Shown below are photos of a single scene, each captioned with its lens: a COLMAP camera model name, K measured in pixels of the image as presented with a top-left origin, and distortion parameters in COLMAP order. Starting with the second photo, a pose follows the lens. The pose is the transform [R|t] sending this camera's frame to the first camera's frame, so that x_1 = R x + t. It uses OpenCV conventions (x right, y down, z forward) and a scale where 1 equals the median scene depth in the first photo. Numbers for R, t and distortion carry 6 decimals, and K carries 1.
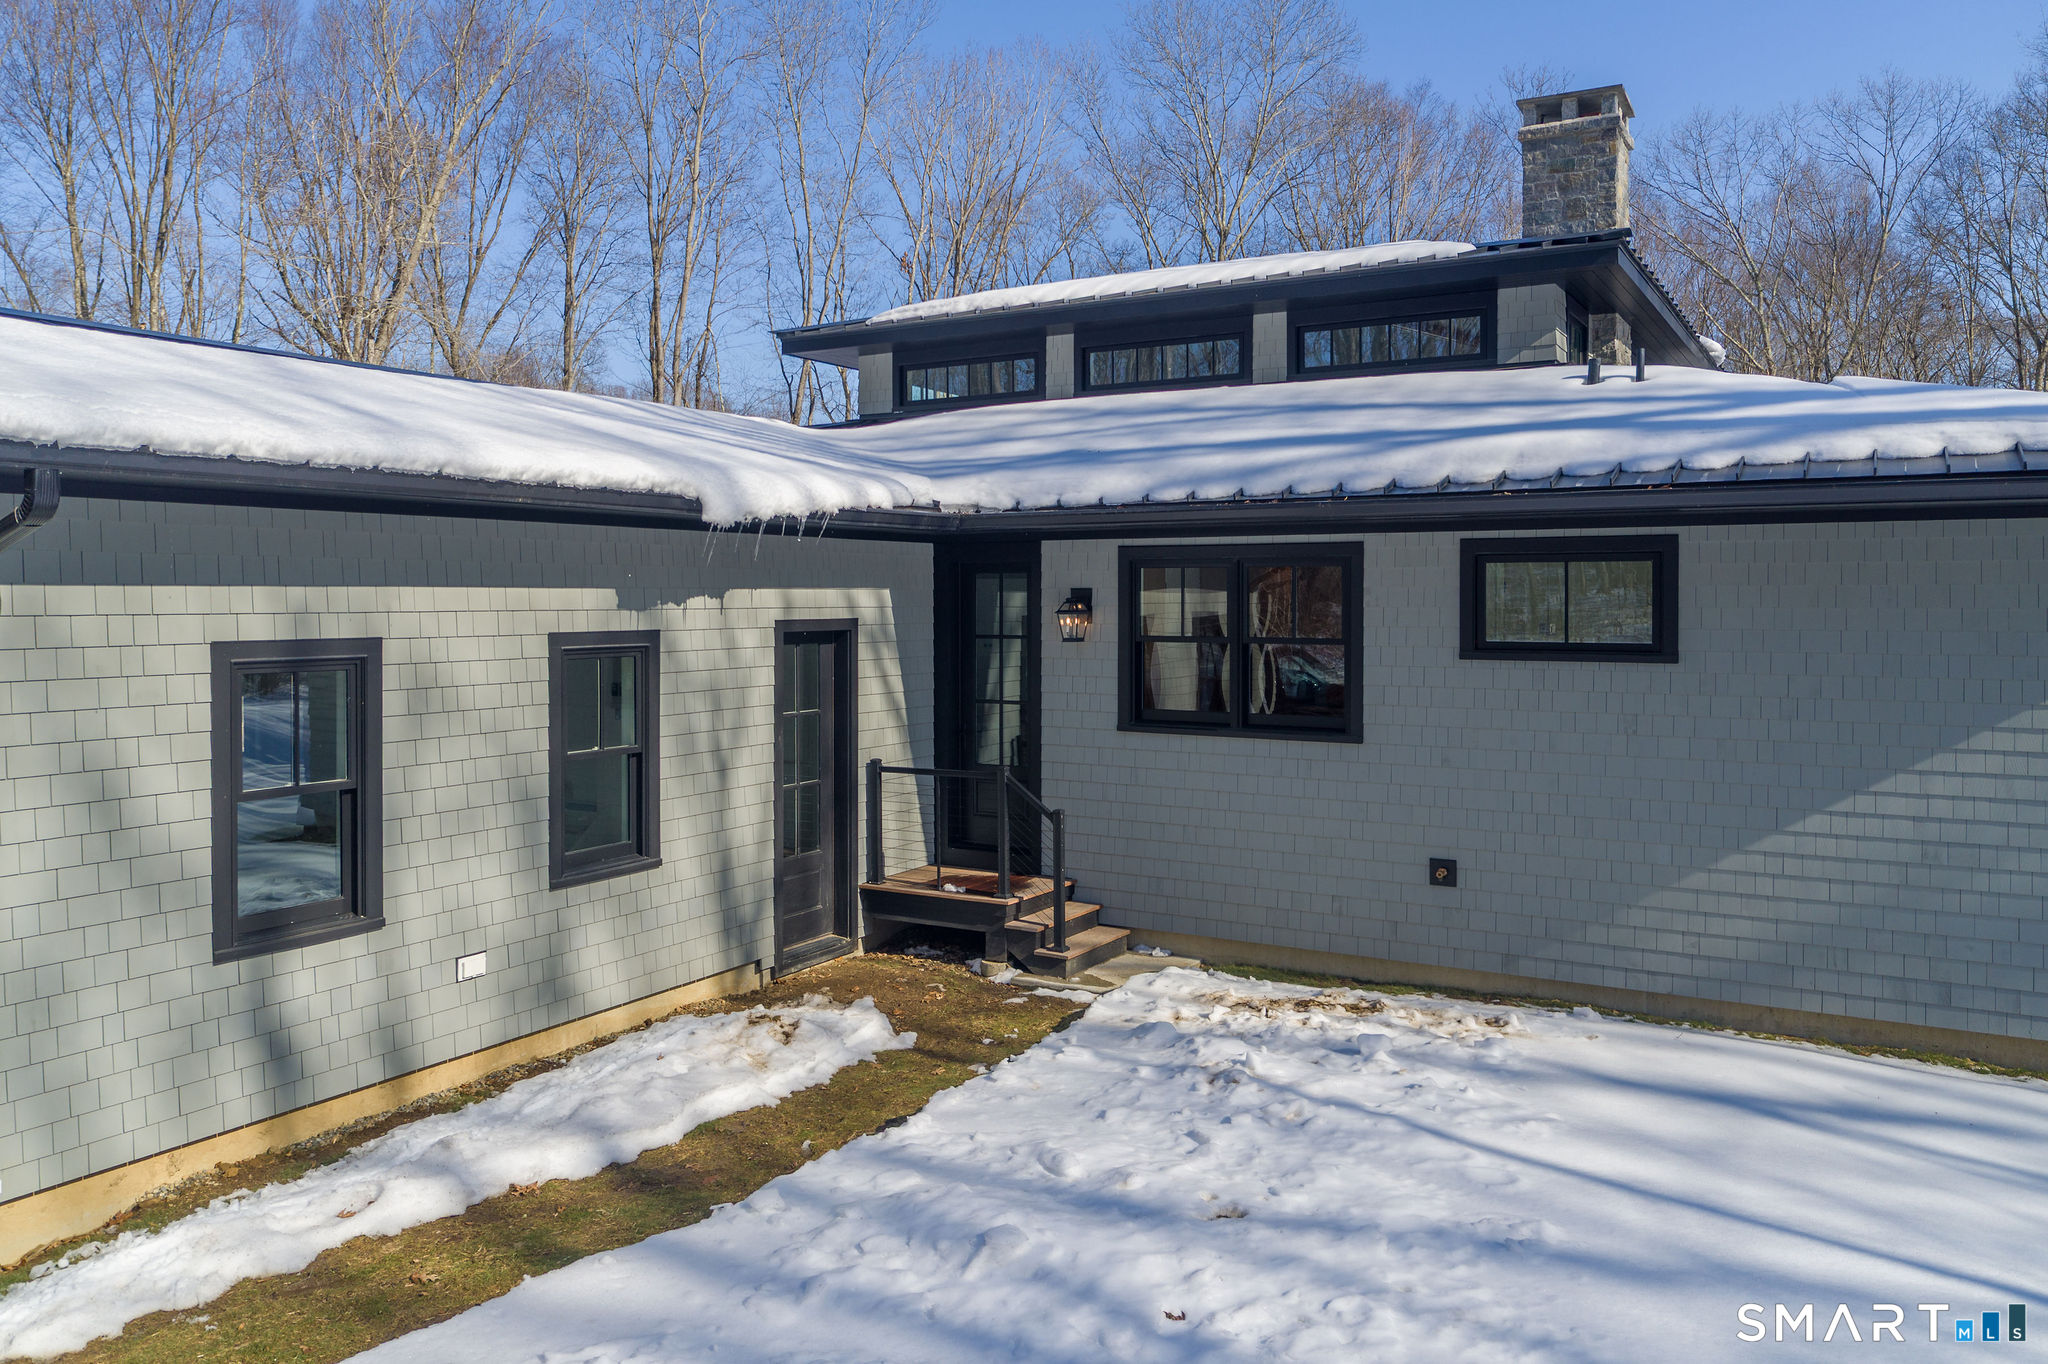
lens RADIAL K [[1509.8, 0, 1021.7], [0, 1509.8, 603.1], [0, 0, 1]] dist [0.000000, 0.006358]
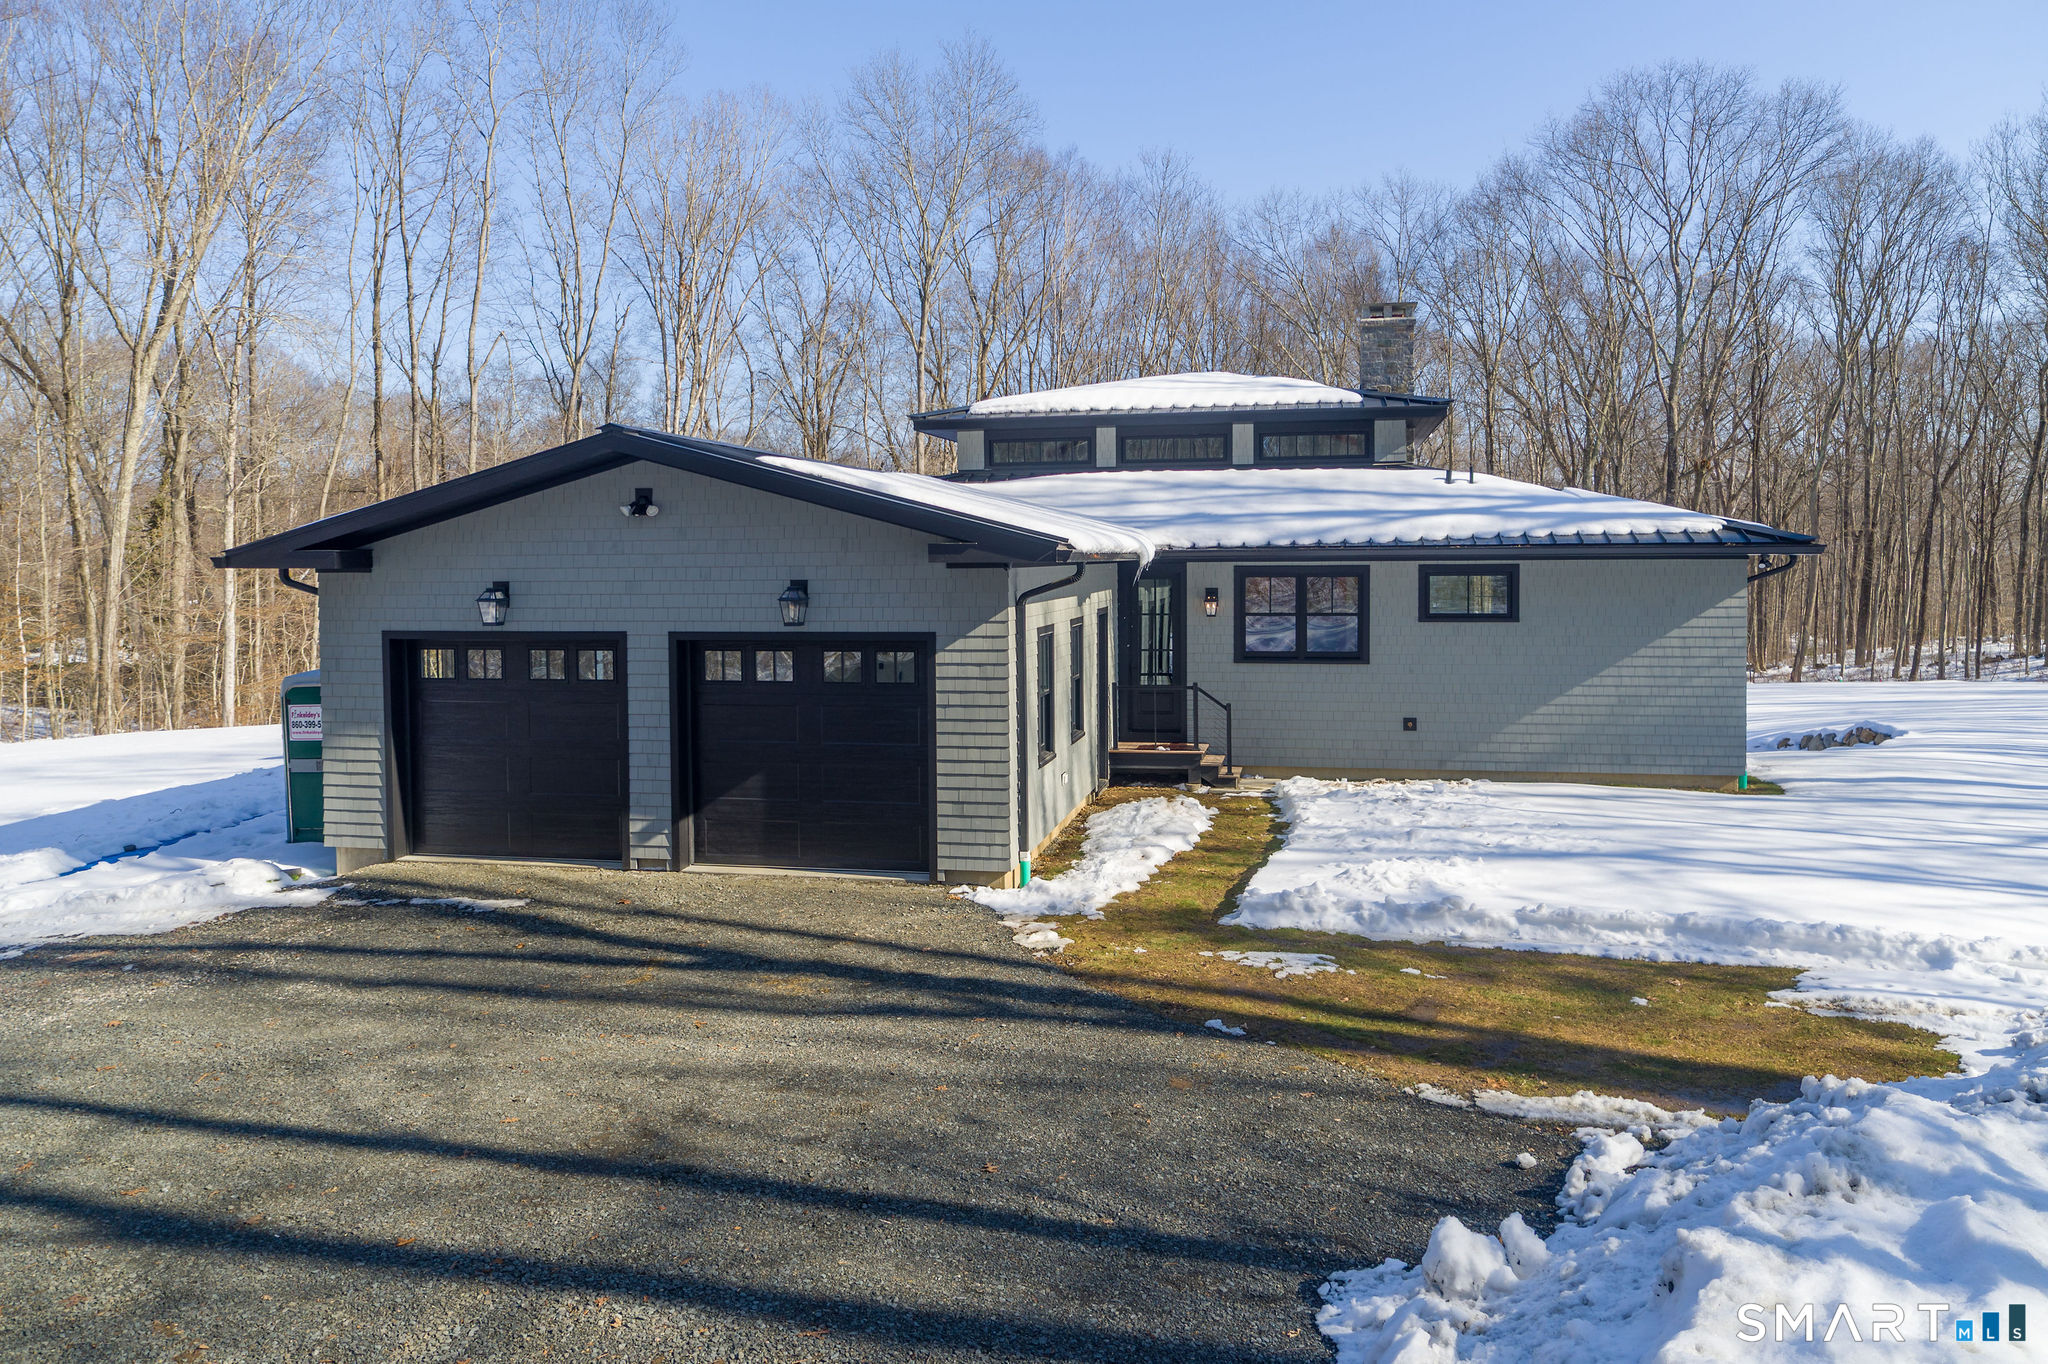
lens RADIAL K [[1509.8, 0, 1021.7], [0, 1509.8, 603.1], [0, 0, 1]] dist [0.000000, 0.006358]
pose [[0.945916, -0.016346, 0.323999, -0.908655], [0.007580, 0.999571, 0.028299, -0.052474], [-0.324322, -0.024312, 0.945634, -0.801267]]
